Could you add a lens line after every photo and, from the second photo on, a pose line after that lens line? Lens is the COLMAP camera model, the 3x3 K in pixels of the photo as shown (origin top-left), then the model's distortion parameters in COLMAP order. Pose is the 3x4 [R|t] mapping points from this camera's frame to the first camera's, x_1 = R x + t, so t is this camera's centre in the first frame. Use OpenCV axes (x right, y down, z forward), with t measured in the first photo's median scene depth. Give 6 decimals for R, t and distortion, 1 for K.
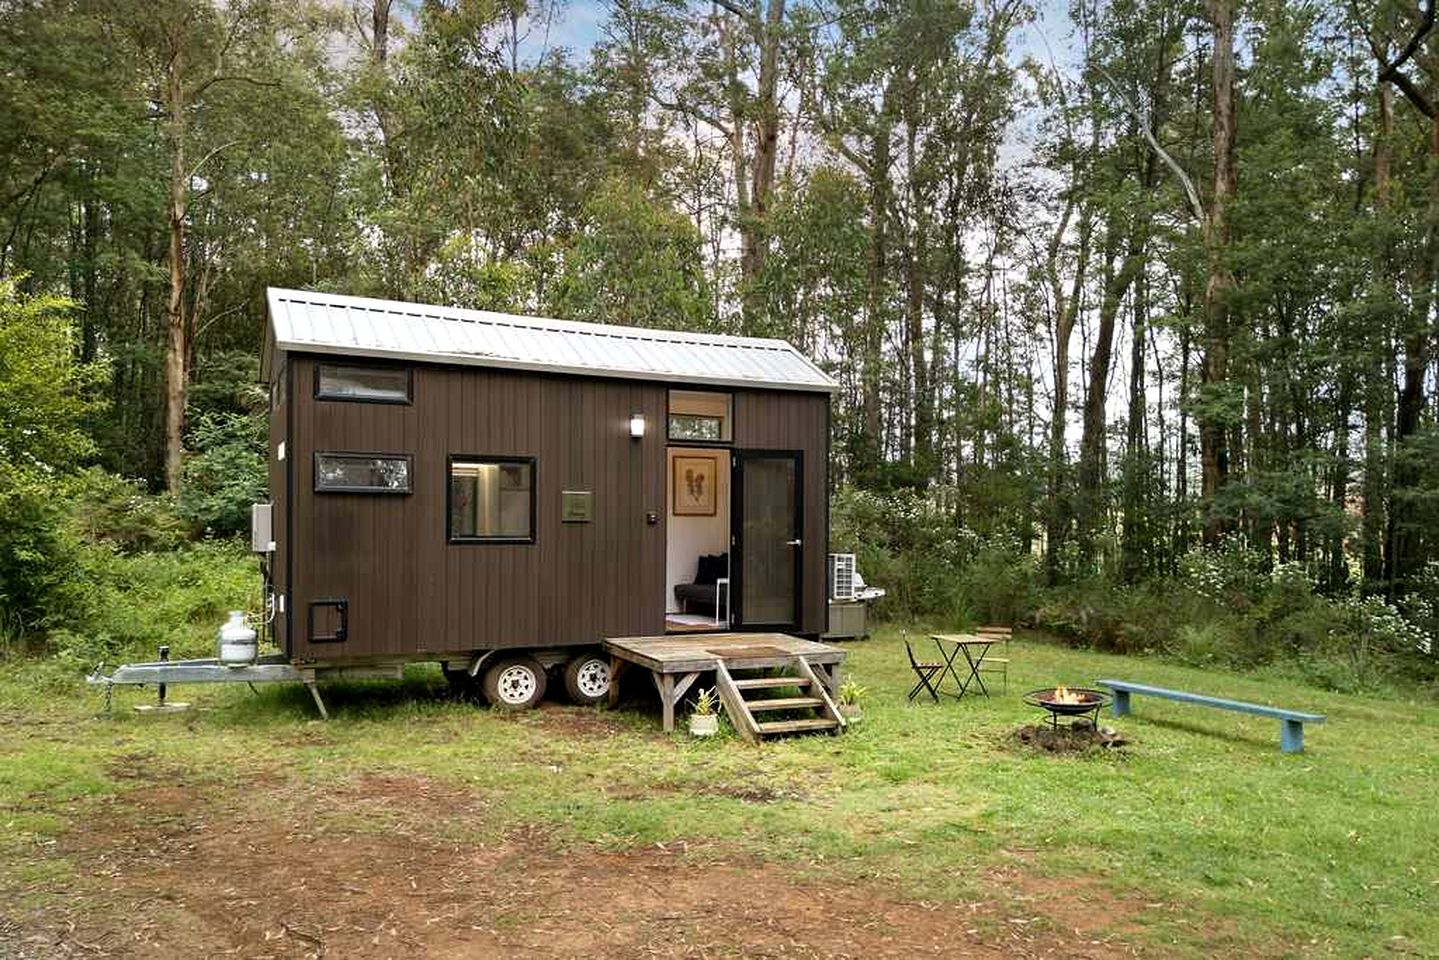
lens RADIAL K [[1056.7, 0, 719.6], [0, 1056.7, 521.1], [0, 0, 1]] dist [0.071954, -0.086374]
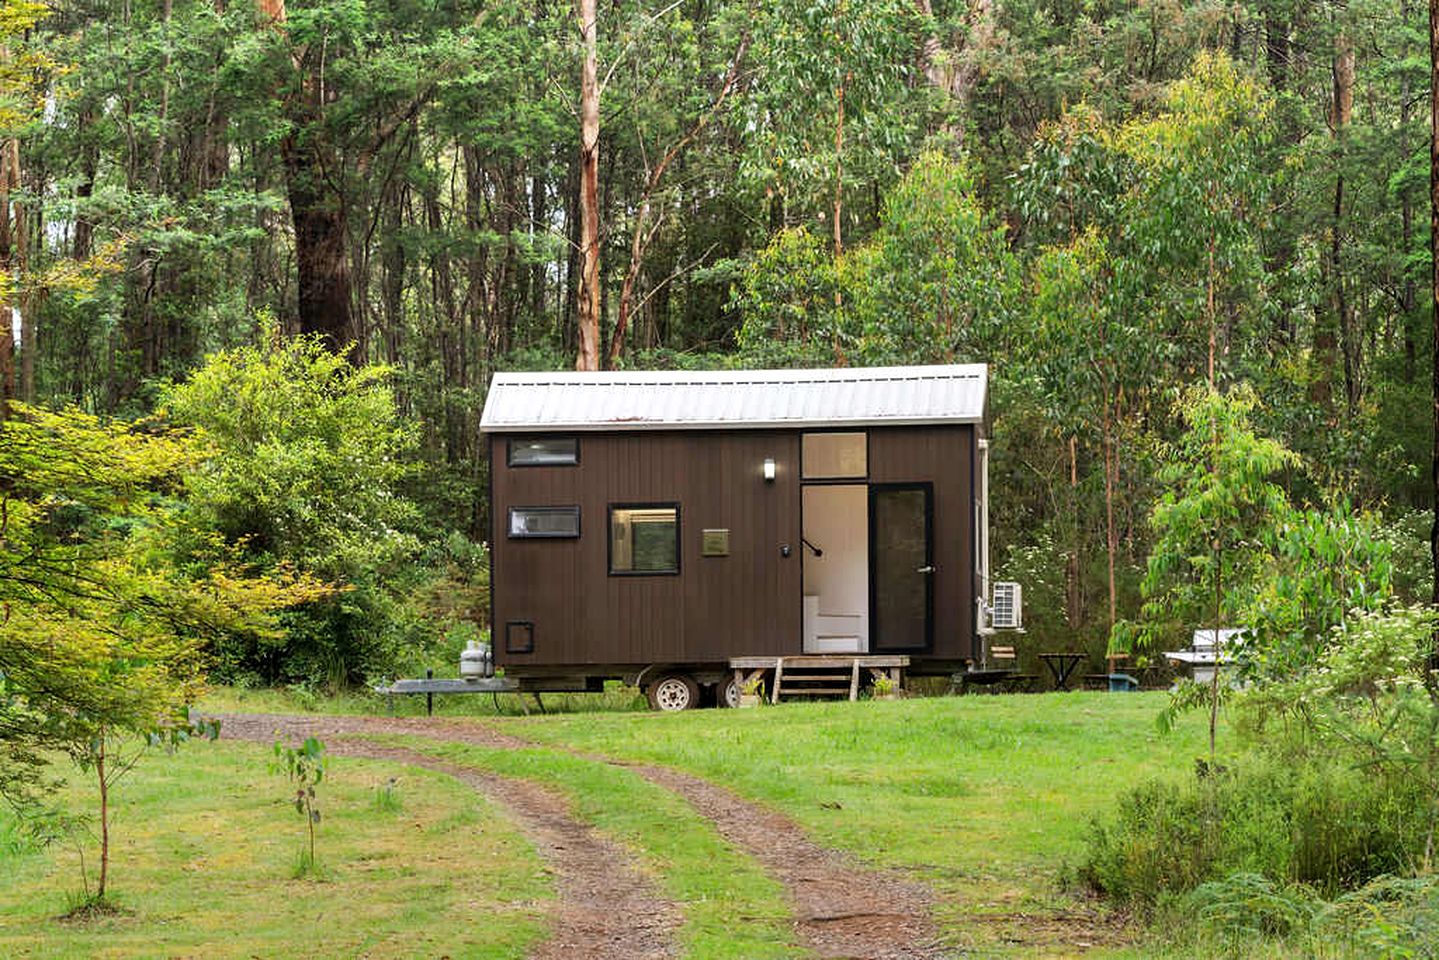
lens RADIAL K [[6670.2, 0, 719.5], [0, 6670.2, 480.0], [0, 0, 1]] dist [-0.171642, -1.848769]
pose [[0.835328, -0.047415, -0.547704, 3.840953], [0.016829, 0.998012, -0.060733, 0.358547], [0.549494, 0.041514, 0.834465, -5.055616]]
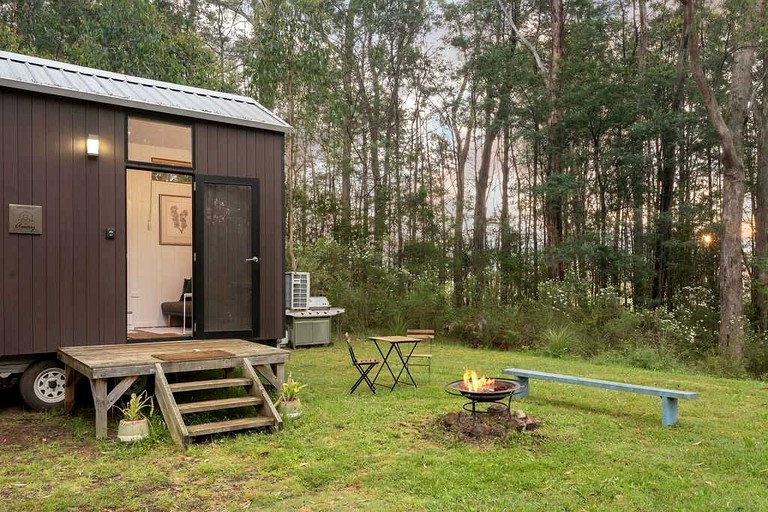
lens RADIAL K [[609.9, 0, 383.0], [0, 609.9, 288.7], [0, 0, 1]] dist [0.003272, -0.004022]
pose [[0.982574, -0.011988, 0.185484, 0.094454], [0.010290, 0.999896, 0.010114, 0.050350], [-0.185586, -0.008029, 0.982595, 0.349664]]
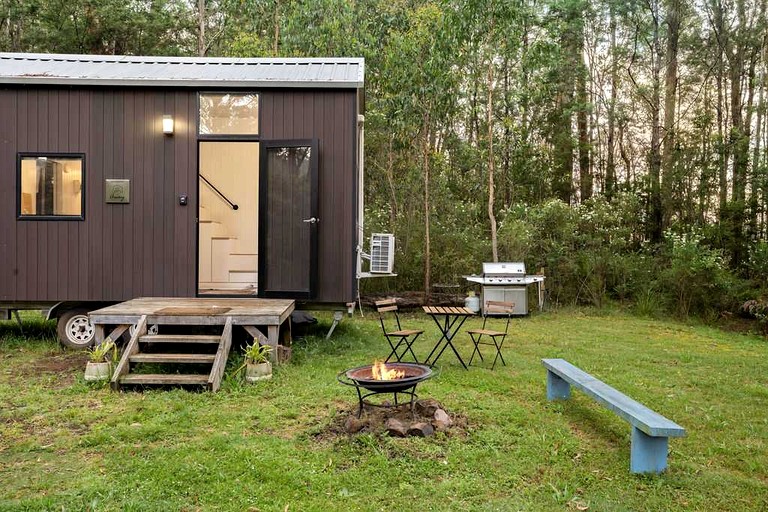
lens RADIAL K [[601.2, 0, 384.0], [0, 601.2, 256.0], [0, 0, 1]] dist [0.006920, 0.002016]
pose [[0.899571, 0.000099, -0.436774, 0.460408], [0.002353, 0.999984, 0.005072, 0.059736], [0.436768, -0.005590, 0.899557, 0.487951]]
